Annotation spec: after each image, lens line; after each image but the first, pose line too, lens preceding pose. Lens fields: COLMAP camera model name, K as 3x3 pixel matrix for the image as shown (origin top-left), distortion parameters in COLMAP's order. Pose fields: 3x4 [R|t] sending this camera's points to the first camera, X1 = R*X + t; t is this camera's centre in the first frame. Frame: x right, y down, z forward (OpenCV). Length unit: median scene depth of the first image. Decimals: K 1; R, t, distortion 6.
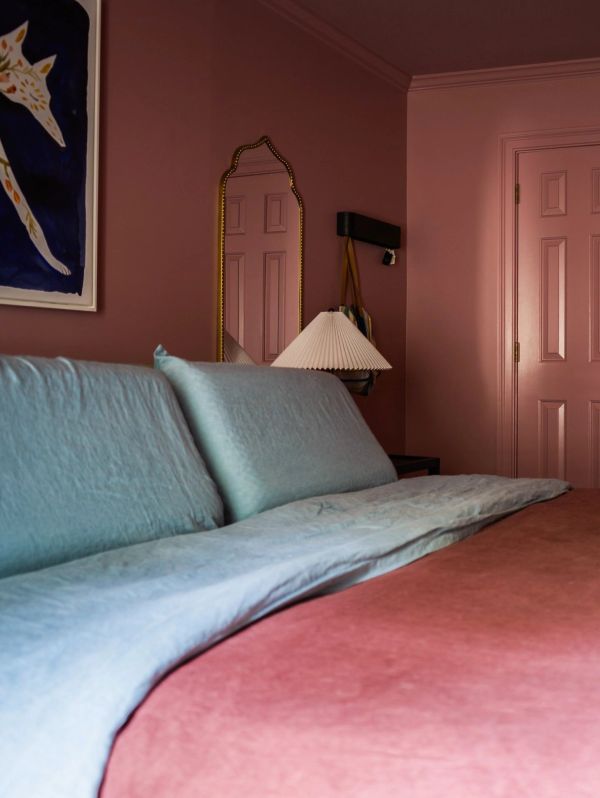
lens RADIAL K [[621.4, 0, 295.9], [0, 621.4, 399.0], [0, 0, 1]] dist [-0.056426, 0.032350]
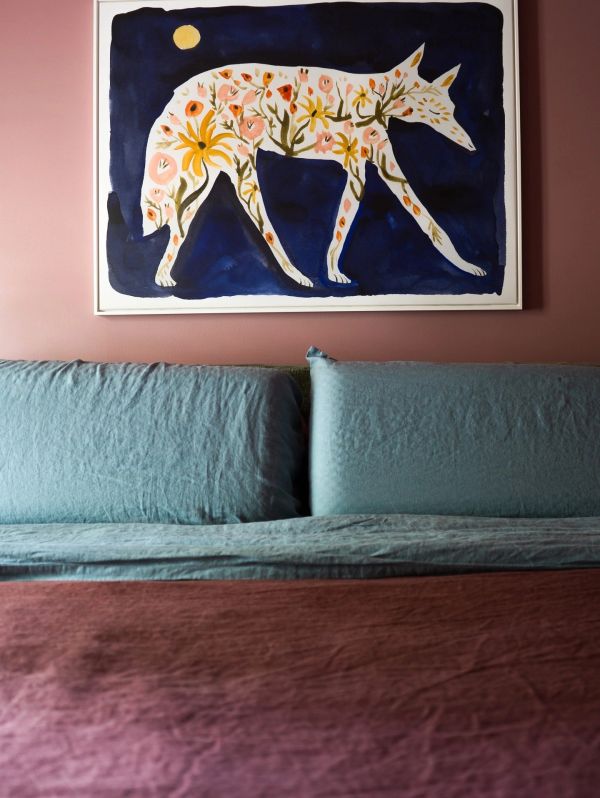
lens RADIAL K [[621.4, 0, 295.9], [0, 621.4, 399.0], [0, 0, 1]] dist [-0.056426, 0.032350]
pose [[0.718758, 0.013548, -0.695129, 0.152211], [-0.012935, 0.999898, 0.006113, -0.002028], [0.695140, 0.004598, 0.718859, 0.078138]]
